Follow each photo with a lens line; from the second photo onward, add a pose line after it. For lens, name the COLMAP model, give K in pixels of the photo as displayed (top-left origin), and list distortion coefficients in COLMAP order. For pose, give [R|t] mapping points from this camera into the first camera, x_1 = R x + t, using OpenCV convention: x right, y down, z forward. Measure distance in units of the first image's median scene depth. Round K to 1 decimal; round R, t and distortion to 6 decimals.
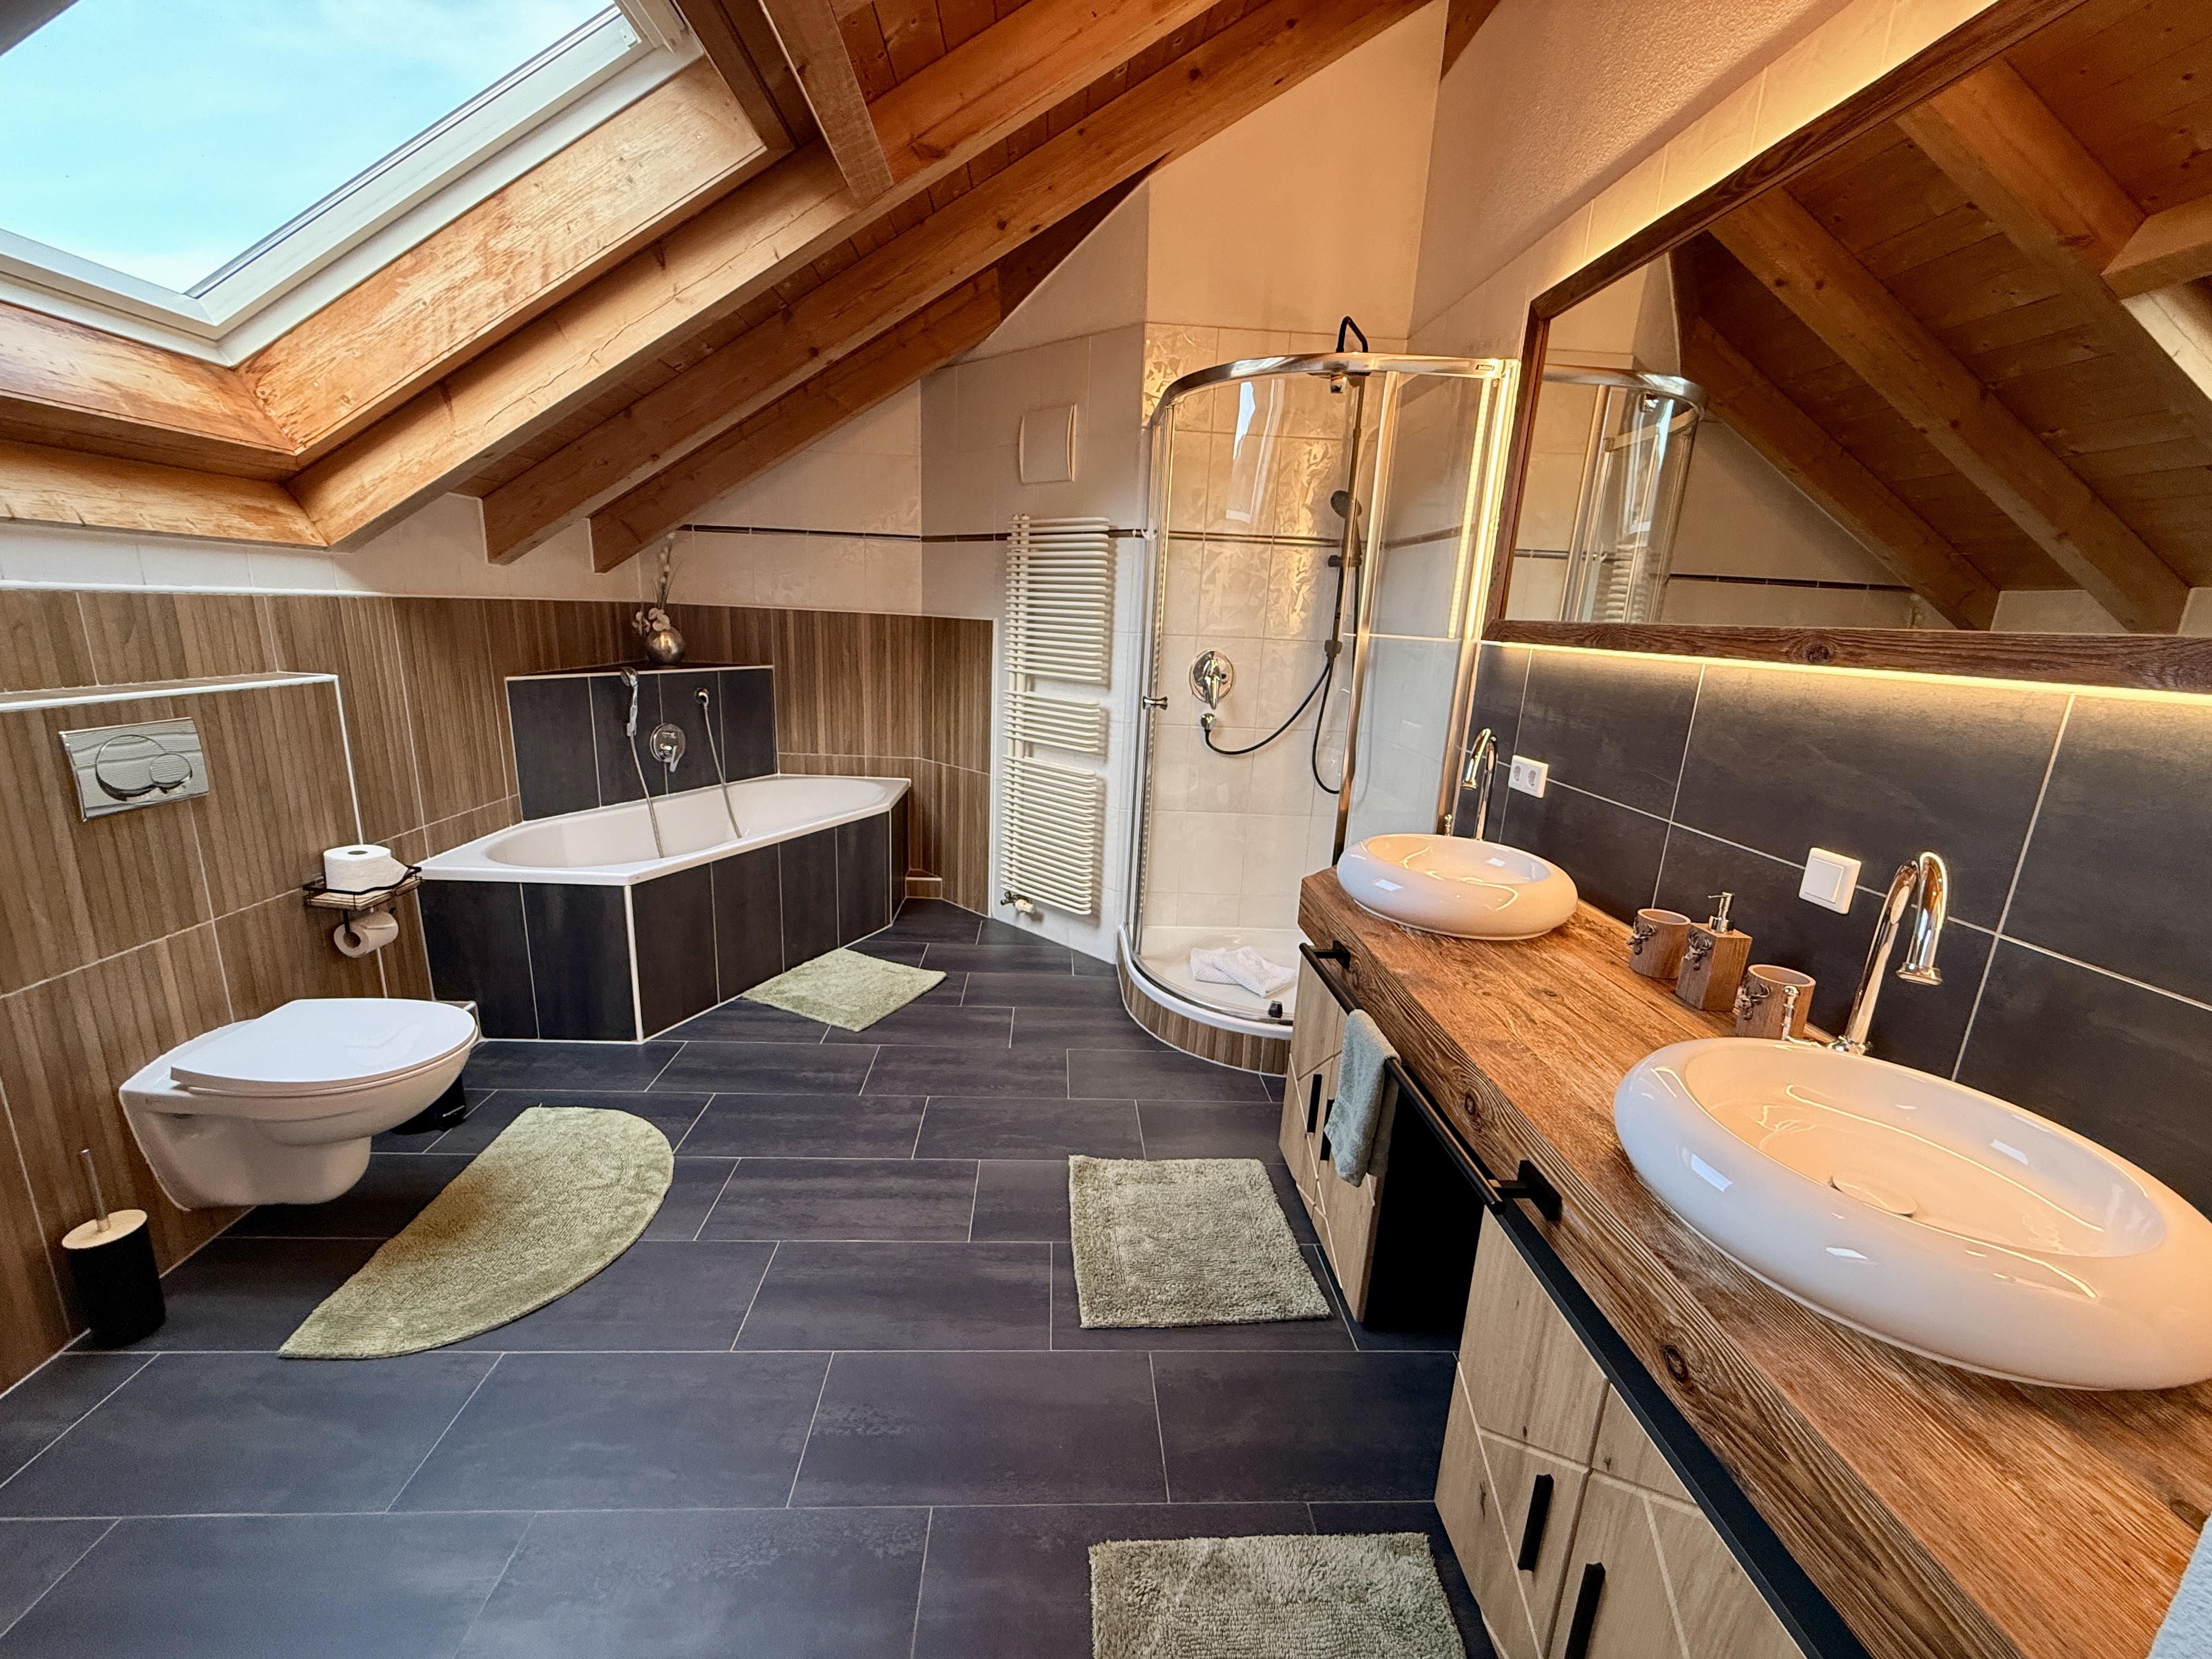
lens RADIAL K [[888.4, 0, 1106.0], [0, 888.4, 829.5], [0, 0, 1]] dist [-0.001093, -0.000210]
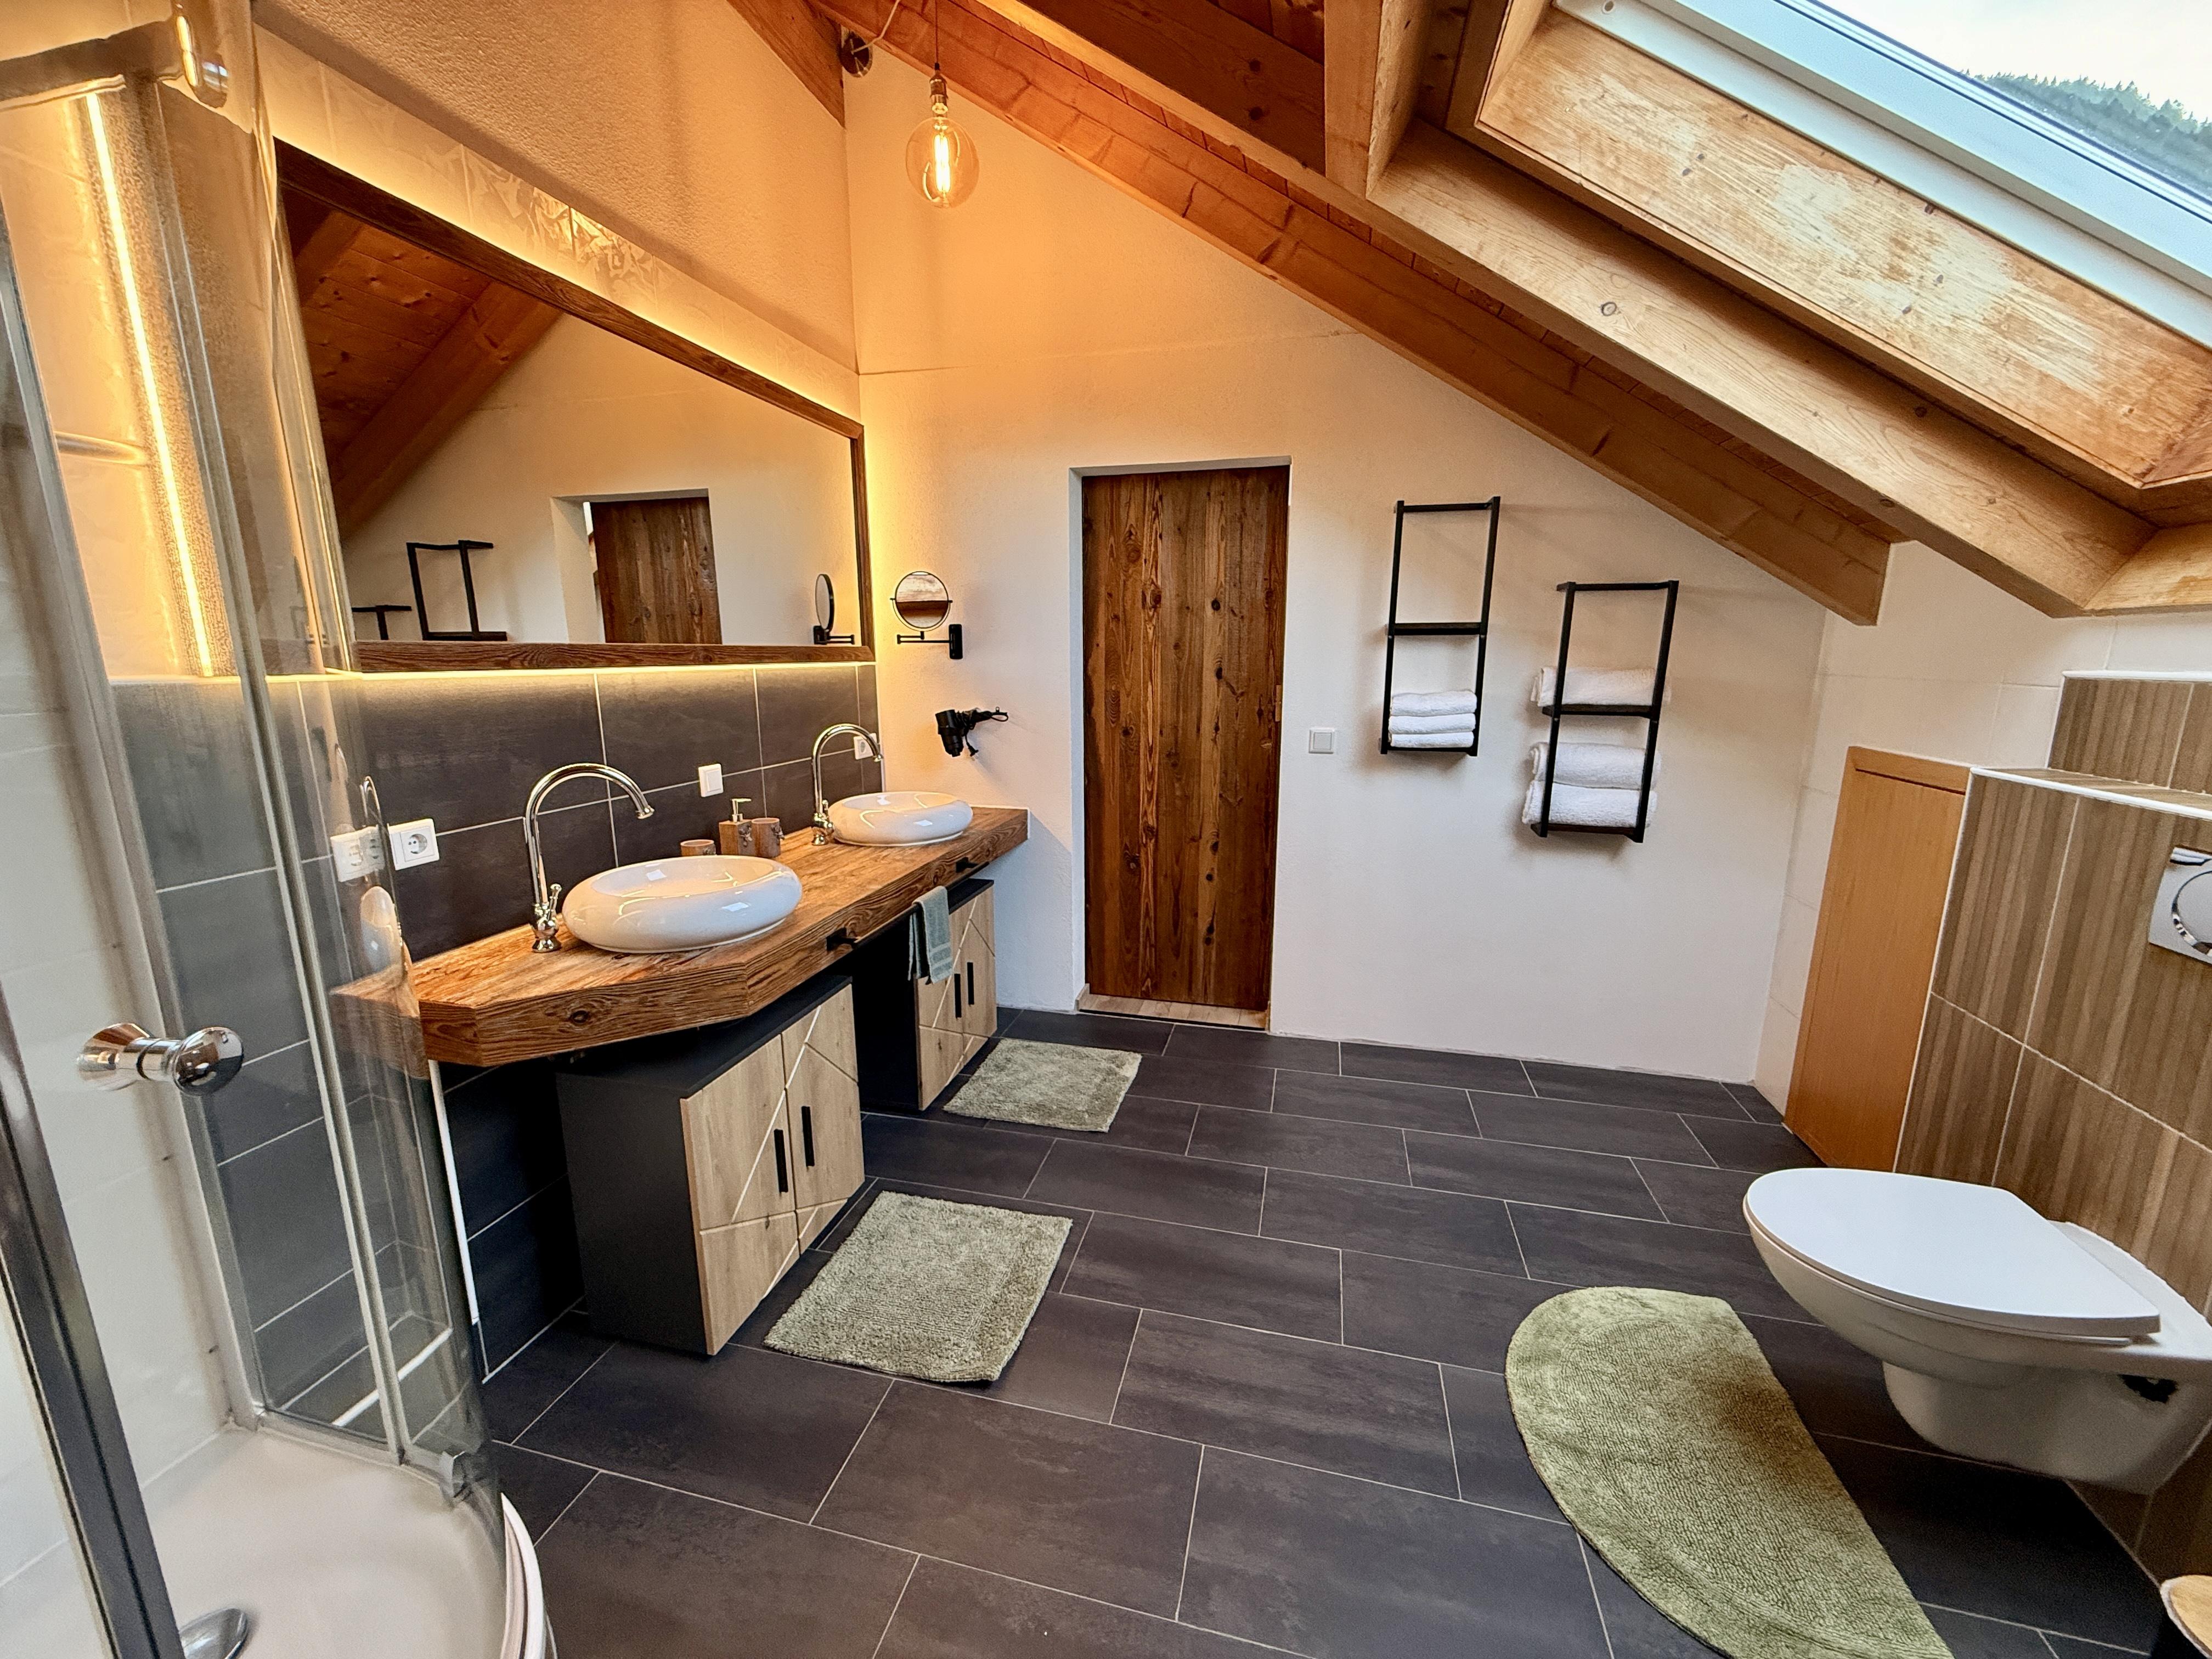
lens RADIAL K [[888.4, 0, 1106.0], [0, 888.4, 829.5], [0, 0, 1]] dist [-0.001093, -0.000210]
pose [[-0.955652, -0.098800, 0.277432, -0.421998], [0.030635, 0.903584, 0.427314, -0.529611], [-0.292902, 0.416862, -0.860485, 2.064854]]
